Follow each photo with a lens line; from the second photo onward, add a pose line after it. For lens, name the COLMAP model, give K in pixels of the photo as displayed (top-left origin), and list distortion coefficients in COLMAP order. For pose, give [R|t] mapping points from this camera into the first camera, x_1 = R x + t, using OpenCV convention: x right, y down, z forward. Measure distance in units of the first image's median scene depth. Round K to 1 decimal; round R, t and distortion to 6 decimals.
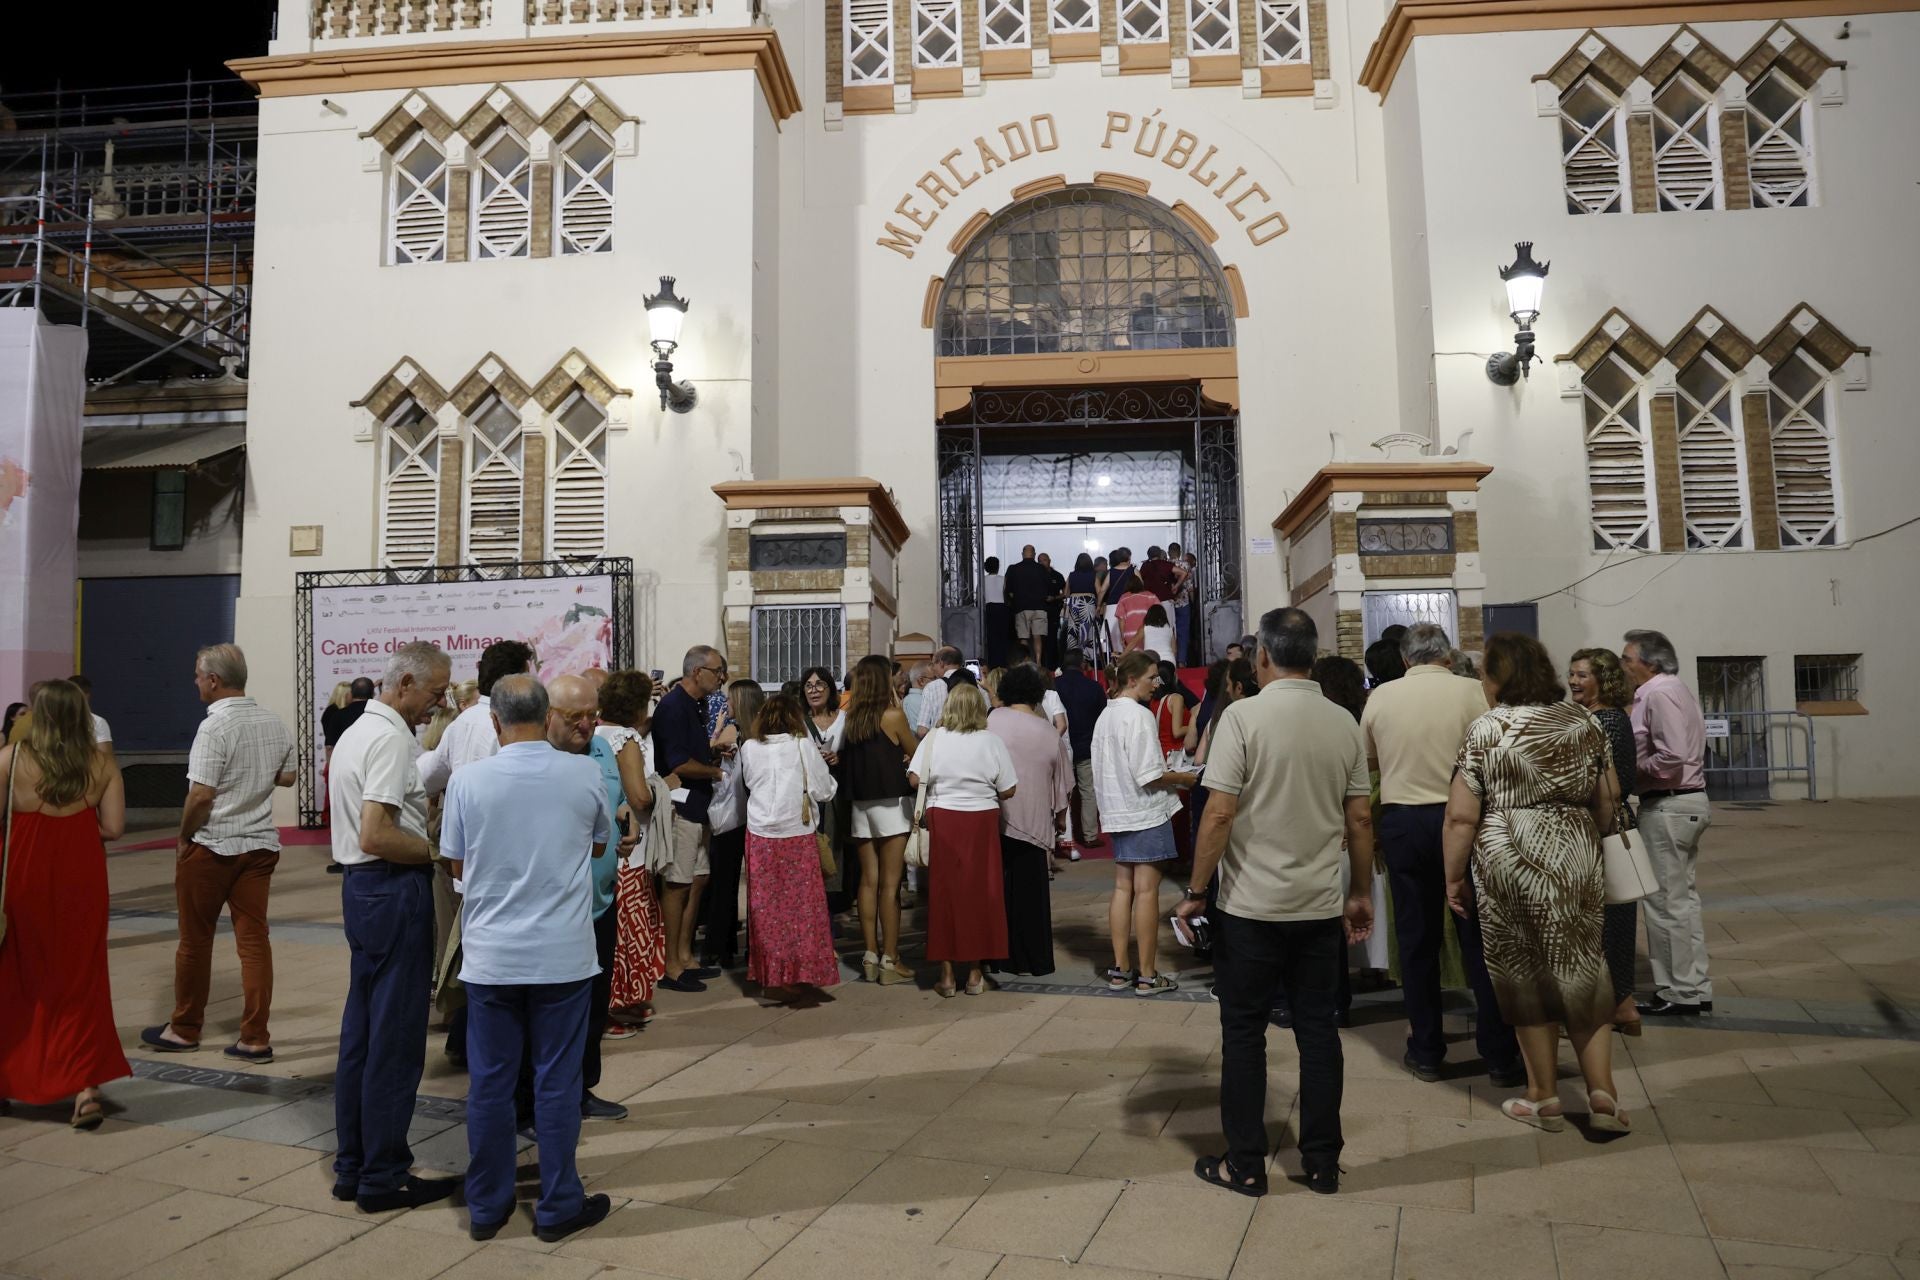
lens RADIAL K [[1309.4, 0, 952.1], [0, 1309.4, 634.4], [0, 0, 1]] dist [-0.094418, 0.064539]
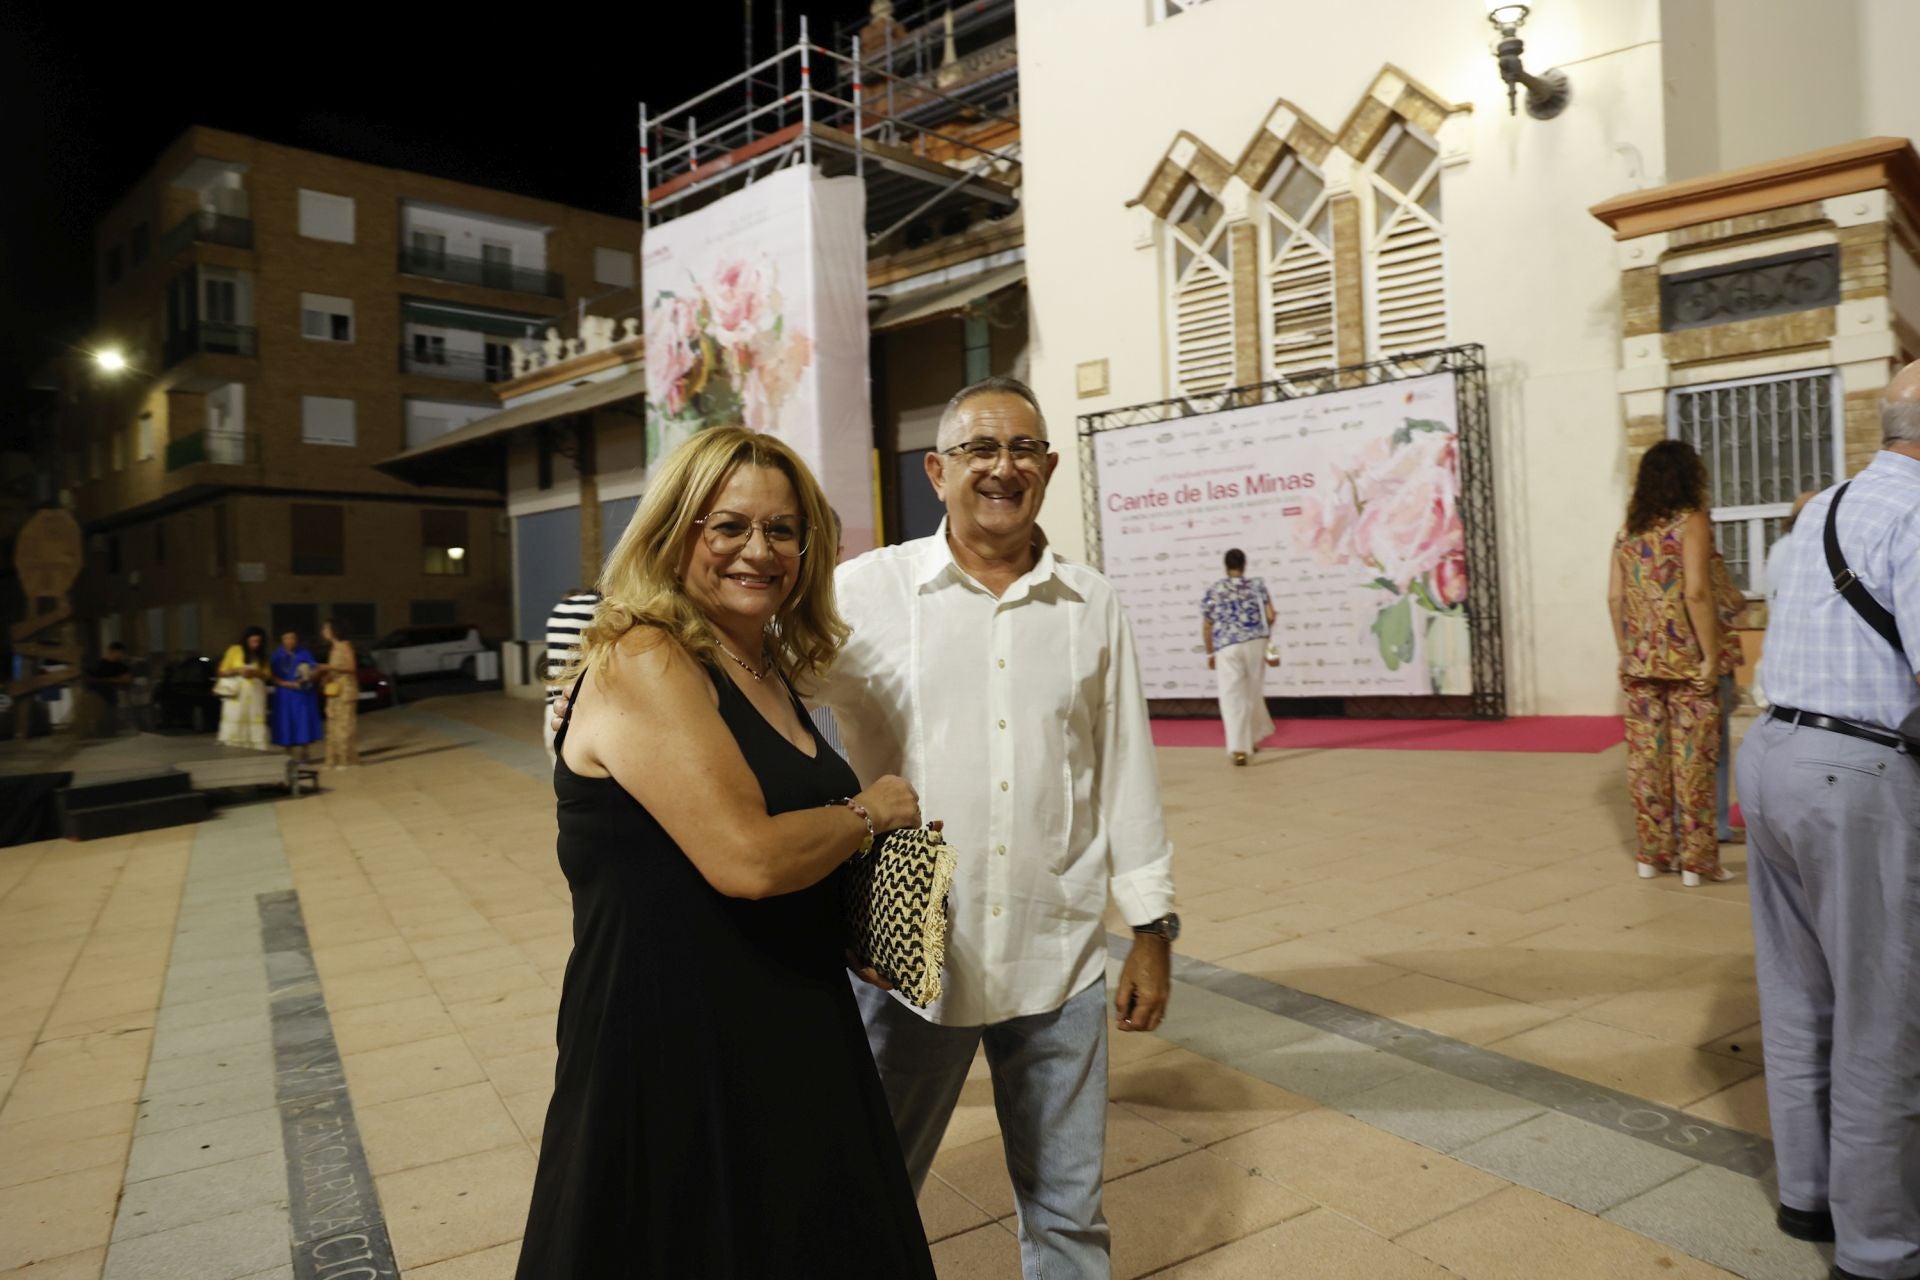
lens RADIAL K [[1340.3, 0, 953.4], [0, 1340.3, 630.1], [0, 0, 1]] dist [-0.090410, 0.069220]
pose [[0.765330, -0.008288, -0.643584, -0.009982], [0.074377, 0.994357, 0.075641, 0.018159], [0.639326, -0.105758, 0.761628, 0.256596]]
